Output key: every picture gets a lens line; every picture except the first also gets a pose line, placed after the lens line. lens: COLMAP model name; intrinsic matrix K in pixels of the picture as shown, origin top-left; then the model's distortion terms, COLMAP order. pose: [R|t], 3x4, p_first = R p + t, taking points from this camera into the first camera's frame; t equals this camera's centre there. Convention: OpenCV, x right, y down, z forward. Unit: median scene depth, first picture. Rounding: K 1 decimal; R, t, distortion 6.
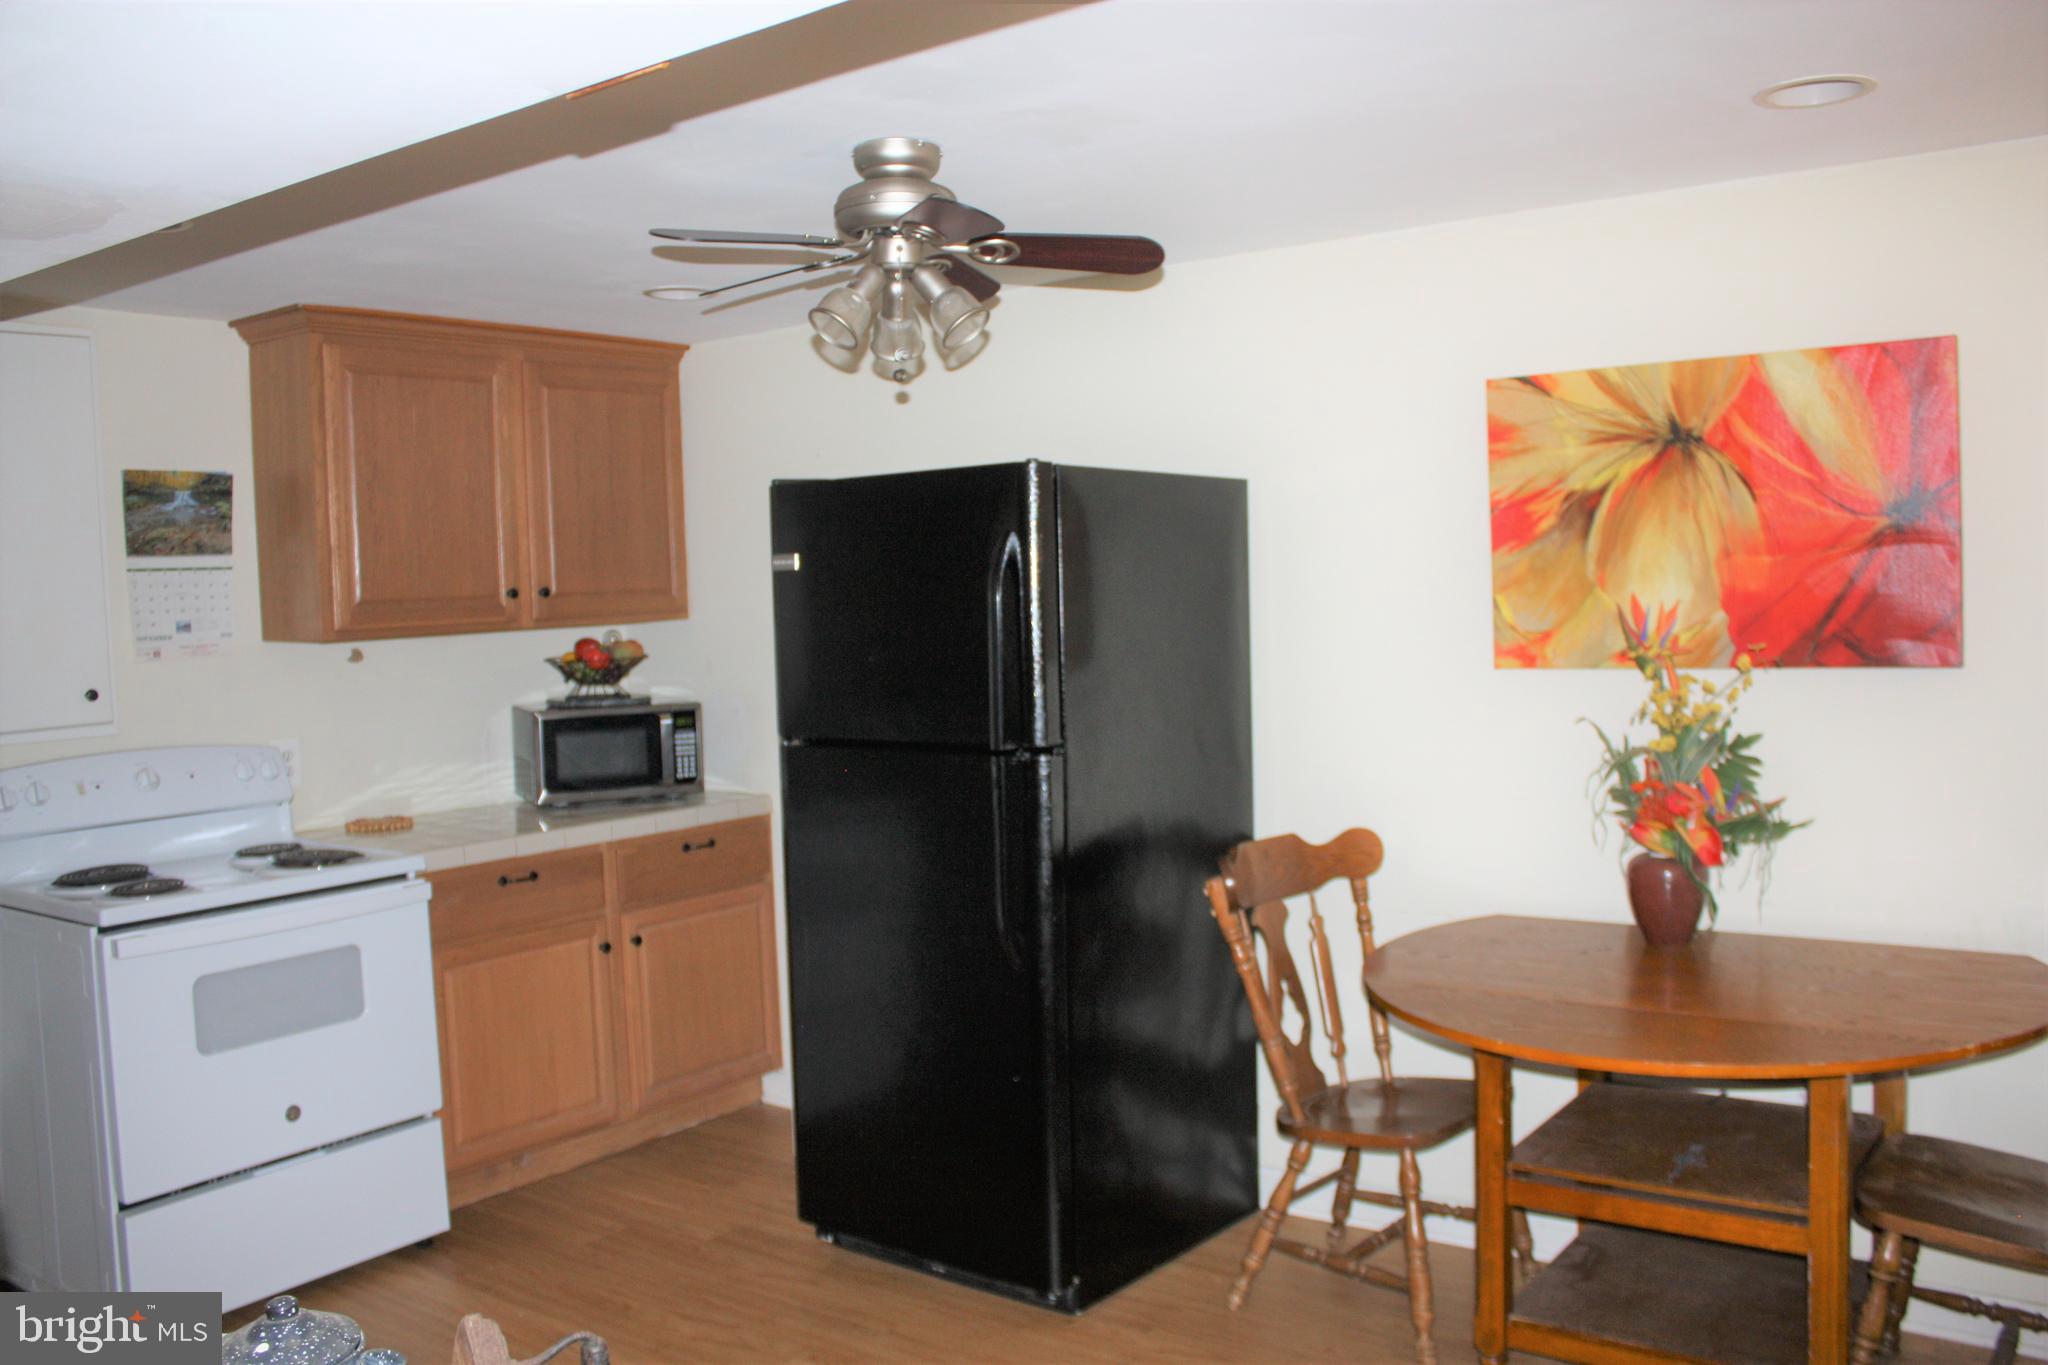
lens RADIAL K [[1721.2, 0, 1030.5], [0, 1721.2, 663.5], [0, 0, 1]] dist [-0.172065, 0.163968]
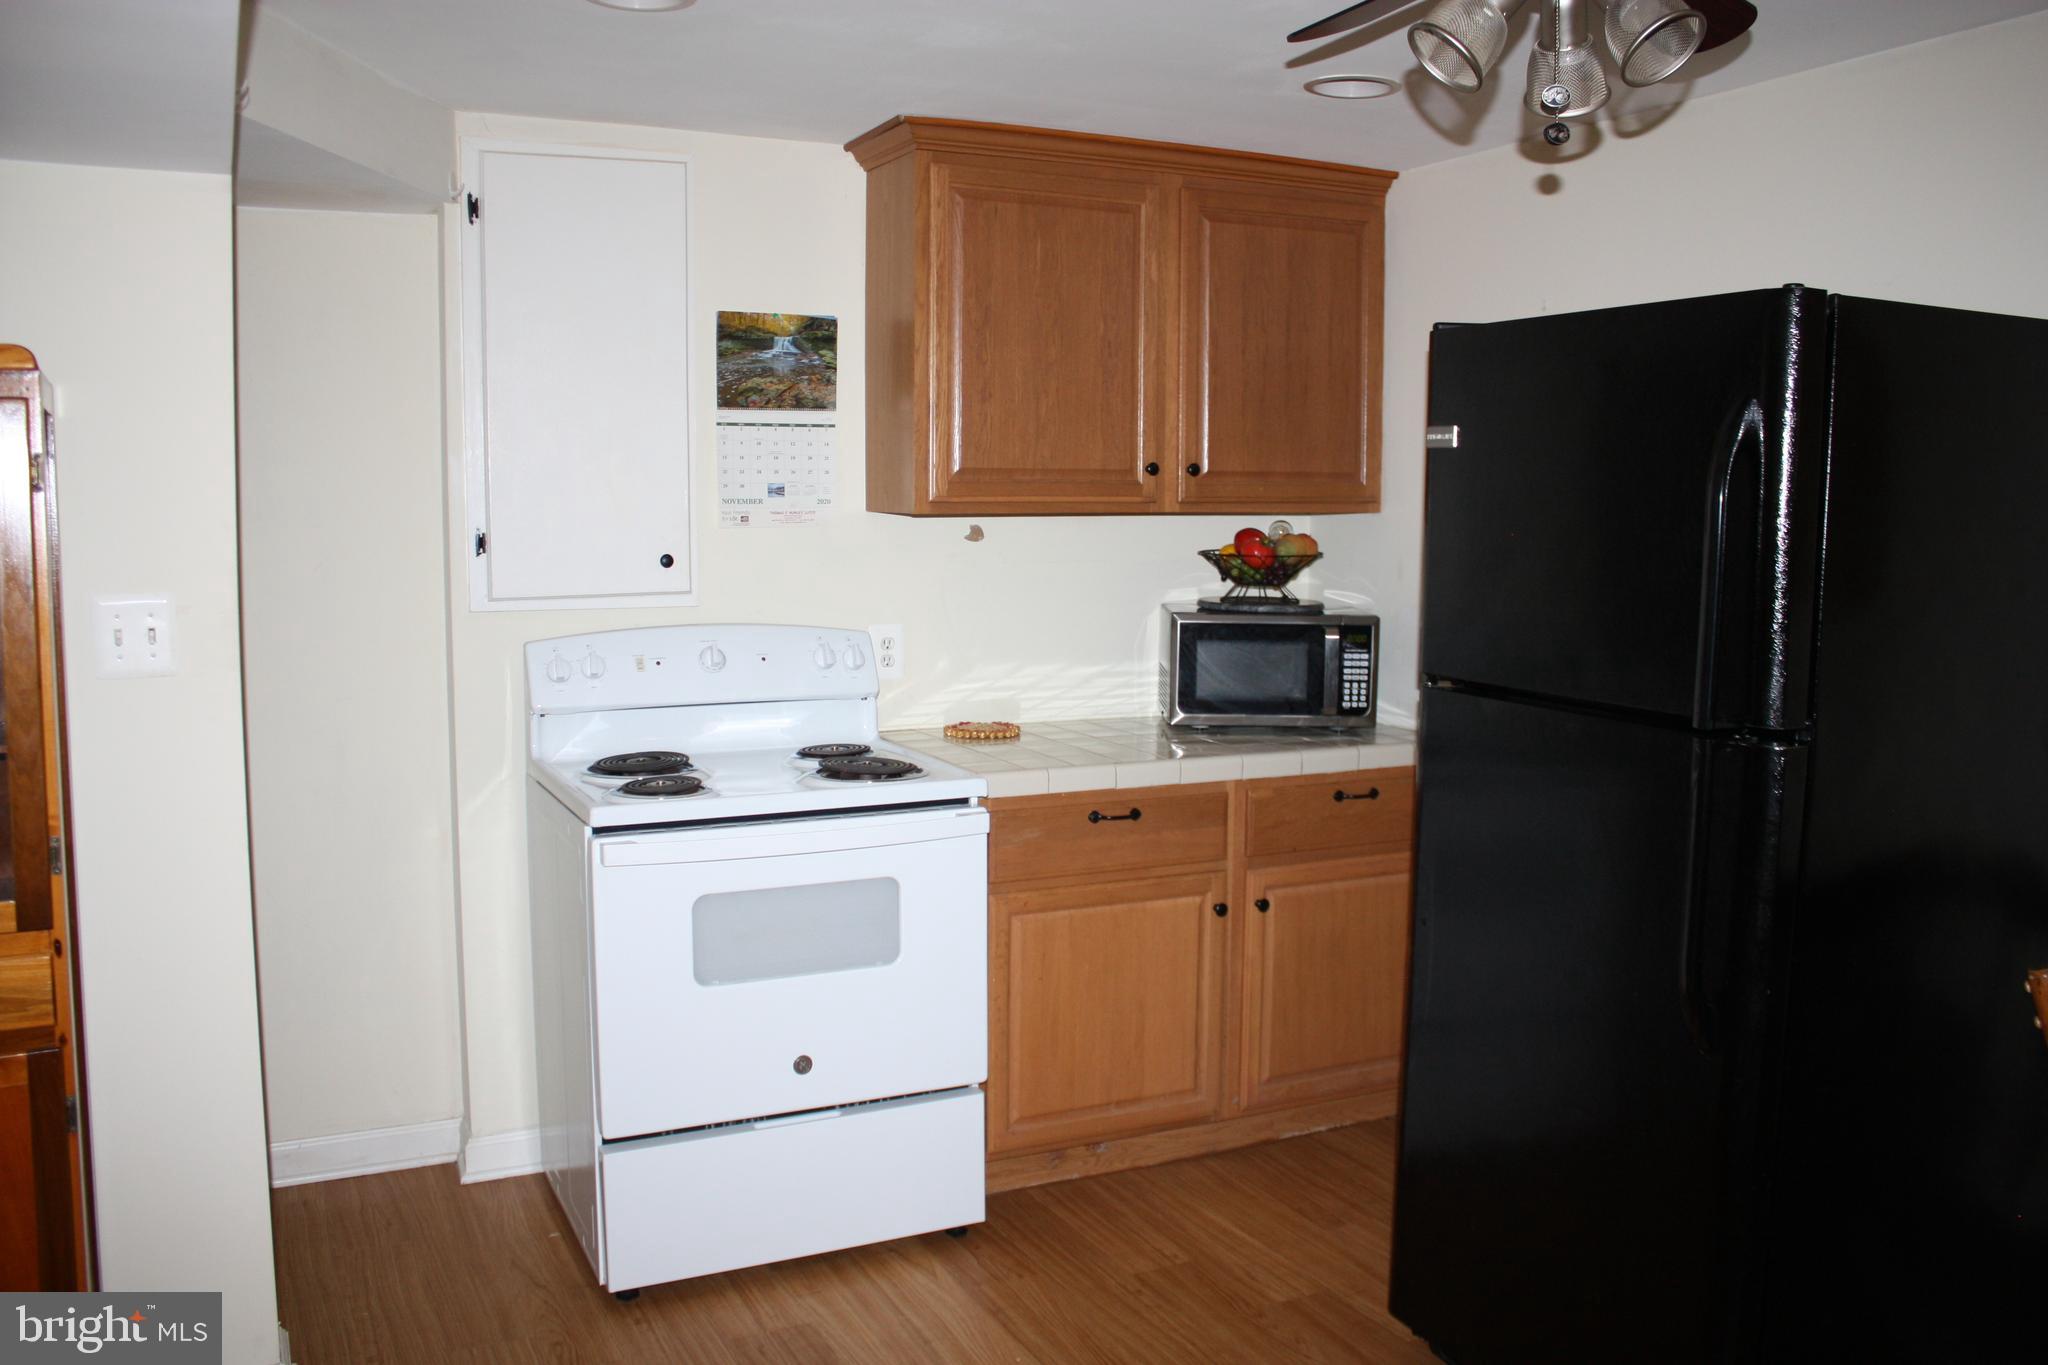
lens RADIAL K [[1721.2, 0, 1030.5], [0, 1721.2, 663.5], [0, 0, 1]] dist [-0.172065, 0.163968]
pose [[0.885820, 0.087230, -0.455757, 0.034385], [-0.060474, 0.995497, 0.072997, -0.004713], [0.460072, -0.037101, 0.887106, 0.242644]]
